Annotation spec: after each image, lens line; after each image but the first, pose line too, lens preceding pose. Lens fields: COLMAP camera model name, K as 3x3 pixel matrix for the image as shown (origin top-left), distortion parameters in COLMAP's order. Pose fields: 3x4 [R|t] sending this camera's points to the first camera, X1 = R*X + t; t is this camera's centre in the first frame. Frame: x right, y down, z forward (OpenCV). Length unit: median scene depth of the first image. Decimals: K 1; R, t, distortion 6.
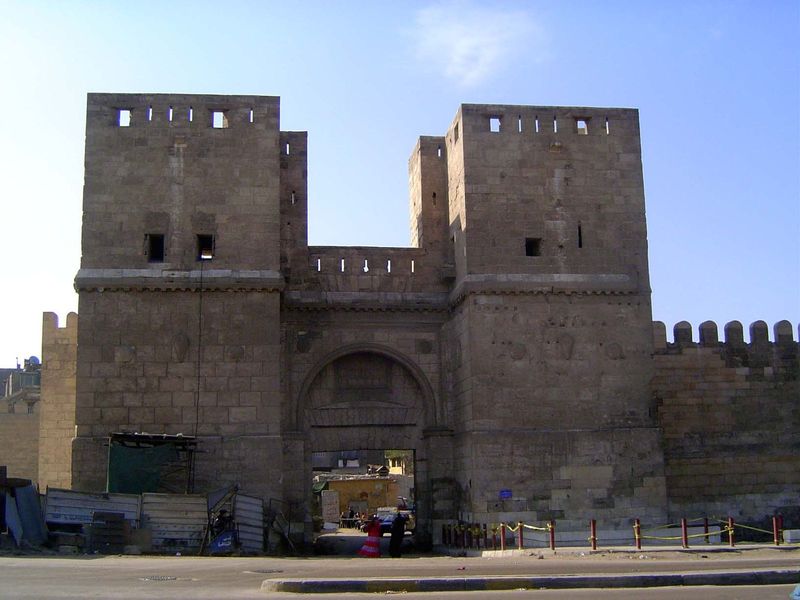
lens RADIAL K [[1034.8, 0, 398.0], [0, 1034.8, 300.3], [0, 0, 1]] dist [-0.014512, 0.000000]
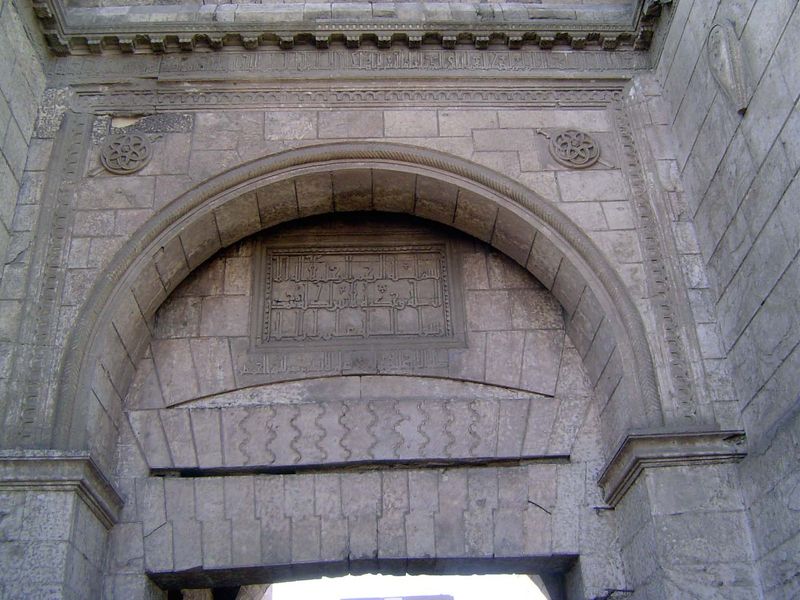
lens RADIAL K [[925.7, 0, 403.4], [0, 925.7, 300.4], [0, 0, 1]] dist [-0.101376, 0.000000]
pose [[0.993666, -0.074057, -0.084518, -0.001103], [0.040414, 0.937307, -0.346154, 0.161945], [0.104854, 0.340545, 0.934363, 0.783596]]
